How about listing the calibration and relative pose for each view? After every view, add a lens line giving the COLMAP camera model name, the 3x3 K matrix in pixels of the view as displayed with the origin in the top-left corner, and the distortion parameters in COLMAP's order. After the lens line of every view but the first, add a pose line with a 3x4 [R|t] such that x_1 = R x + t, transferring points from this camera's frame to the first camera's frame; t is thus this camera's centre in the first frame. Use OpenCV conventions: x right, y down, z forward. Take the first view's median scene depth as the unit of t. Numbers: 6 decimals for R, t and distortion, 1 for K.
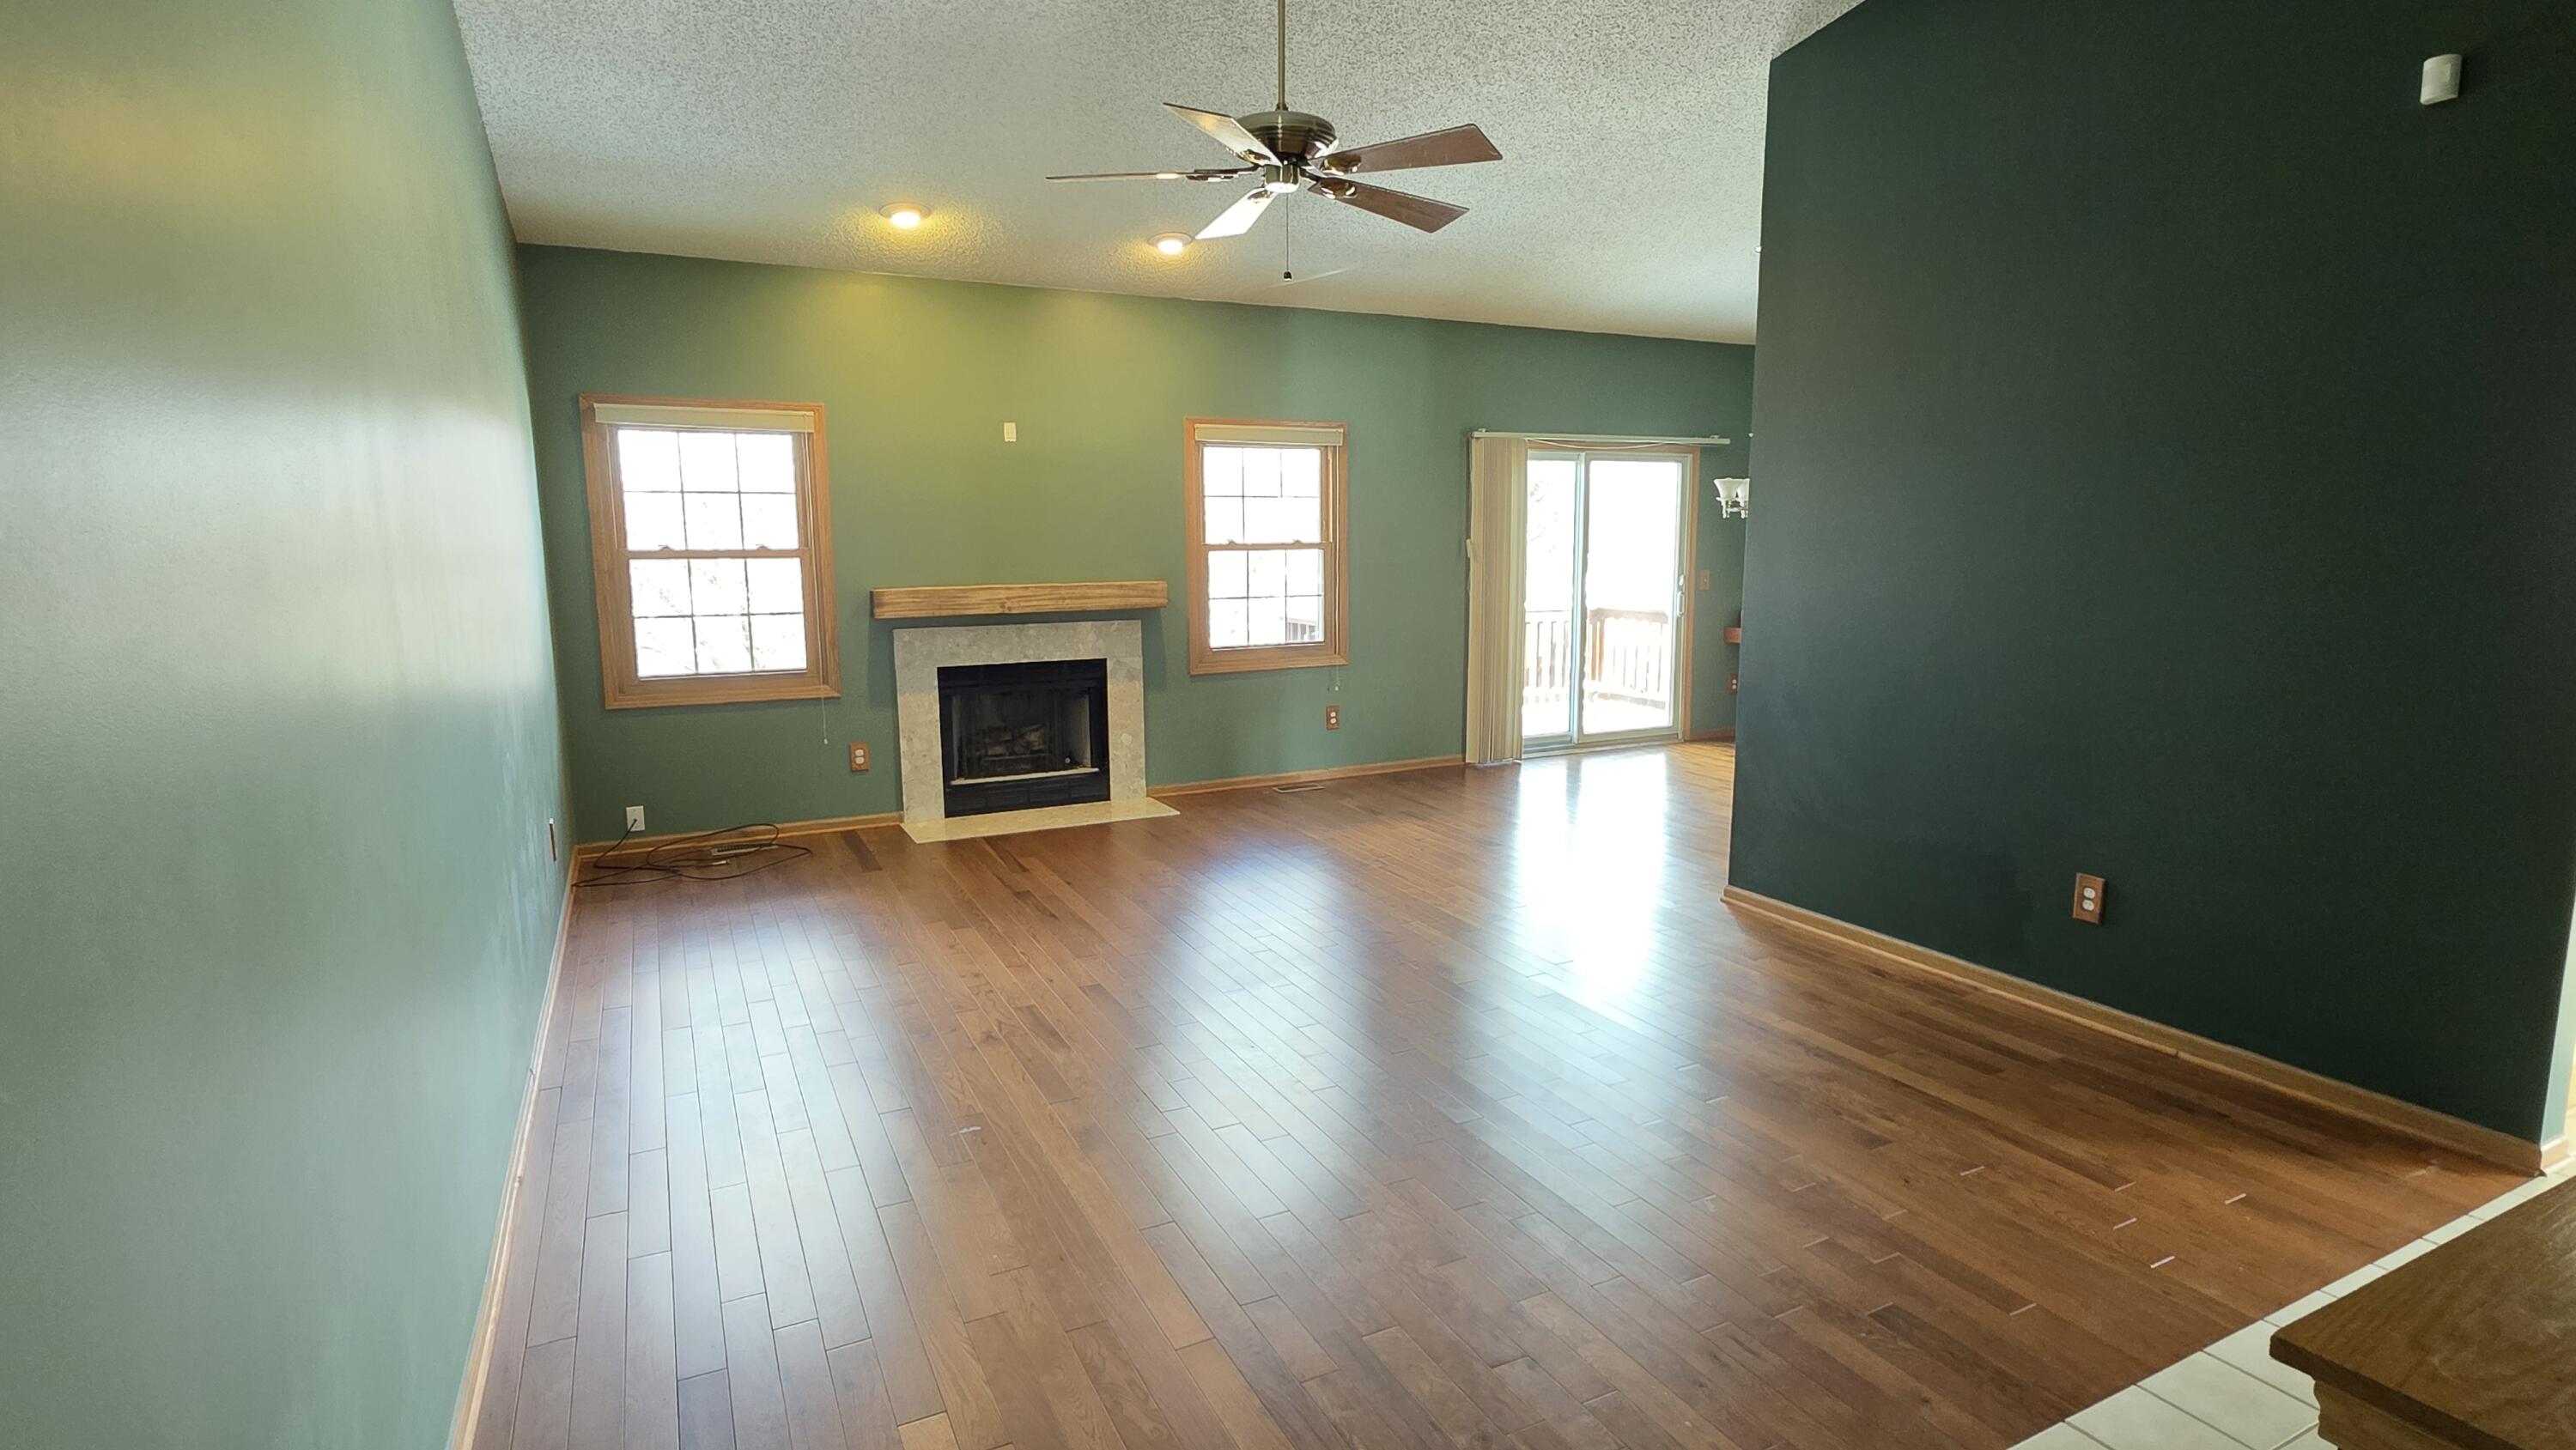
lens RADIAL K [[1228.1, 0, 1288.0], [0, 1228.1, 725.0], [0, 0, 1]] dist [0.001248, 0.000042]
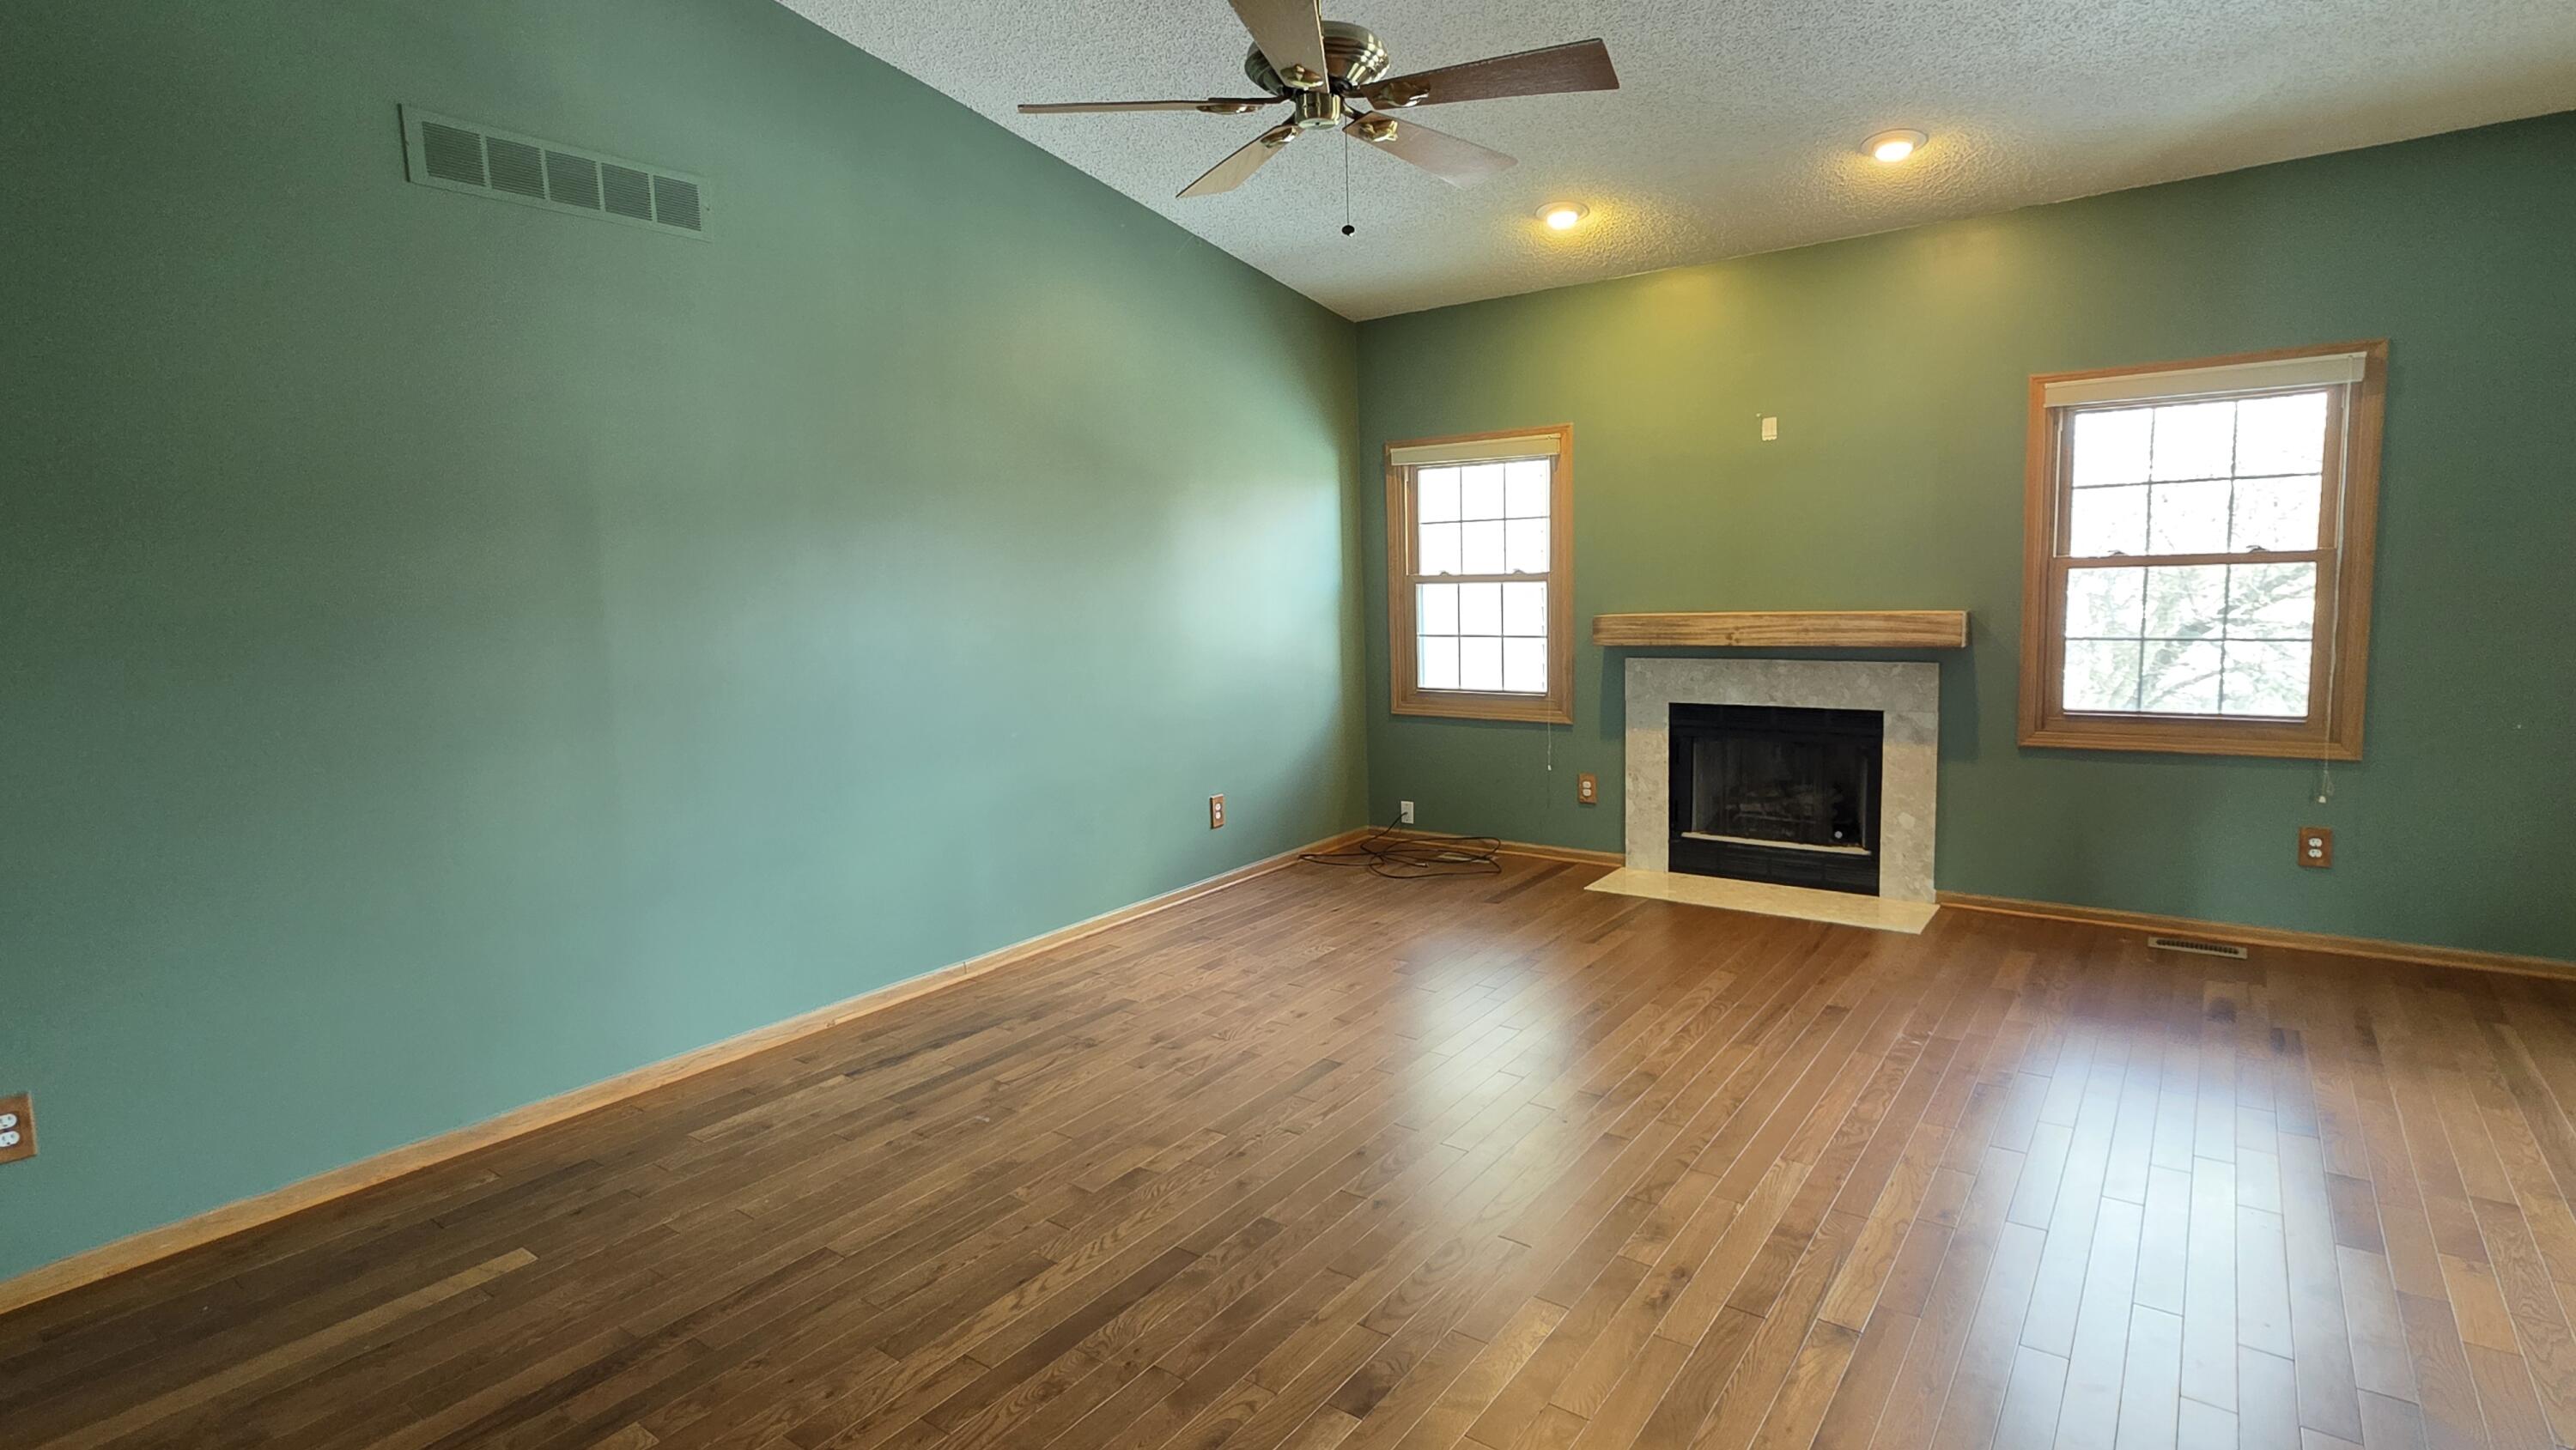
lens RADIAL K [[1260.8, 0, 1288.0], [0, 1260.8, 725.0], [0, 0, 1]] dist [-0.000845, 0.000003]
pose [[0.444223, 0.101131, -0.890190, 0.404816], [-0.108135, 0.992397, 0.058781, -0.054306], [0.889367, 0.070149, 0.451781, 0.336567]]
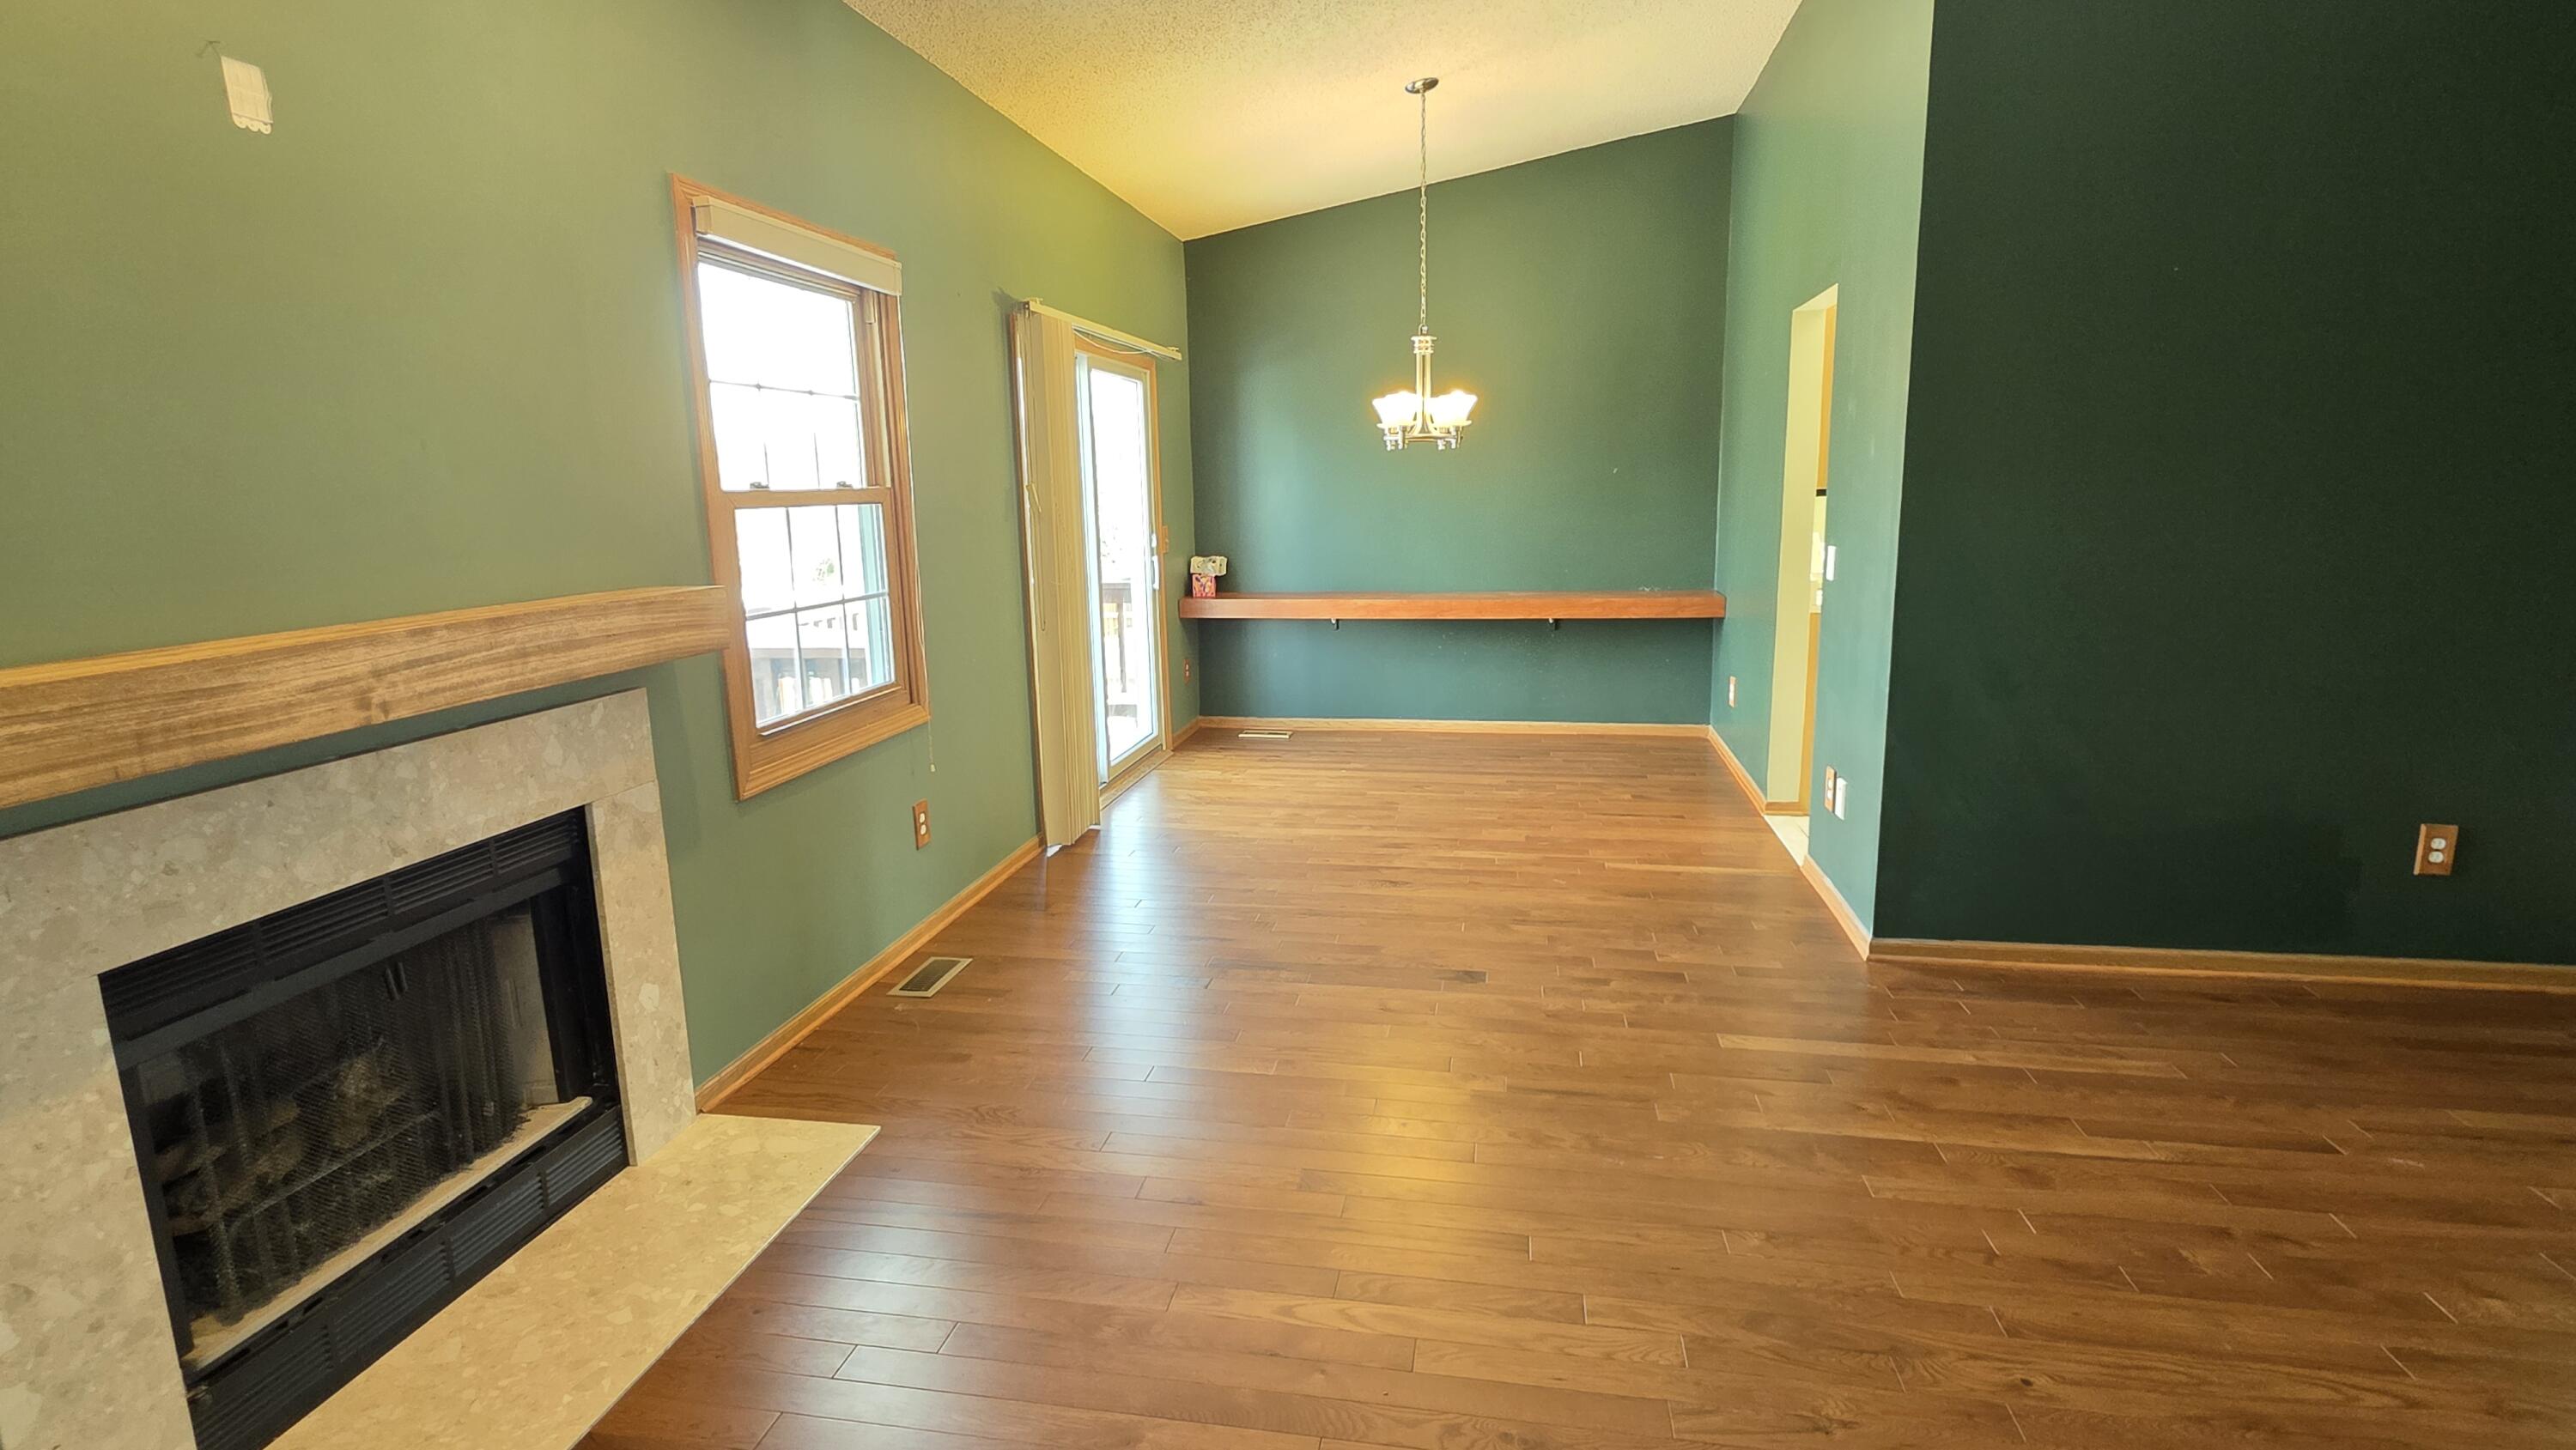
lens RADIAL K [[1260.8, 0, 1288.0], [0, 1260.8, 725.0], [0, 0, 1]] dist [-0.000845, 0.000003]
pose [[0.604921, -0.155730, 0.780909, -0.328853], [0.138788, 0.986299, 0.089179, -0.086373], [-0.784097, 0.054435, 0.618246, 0.632918]]
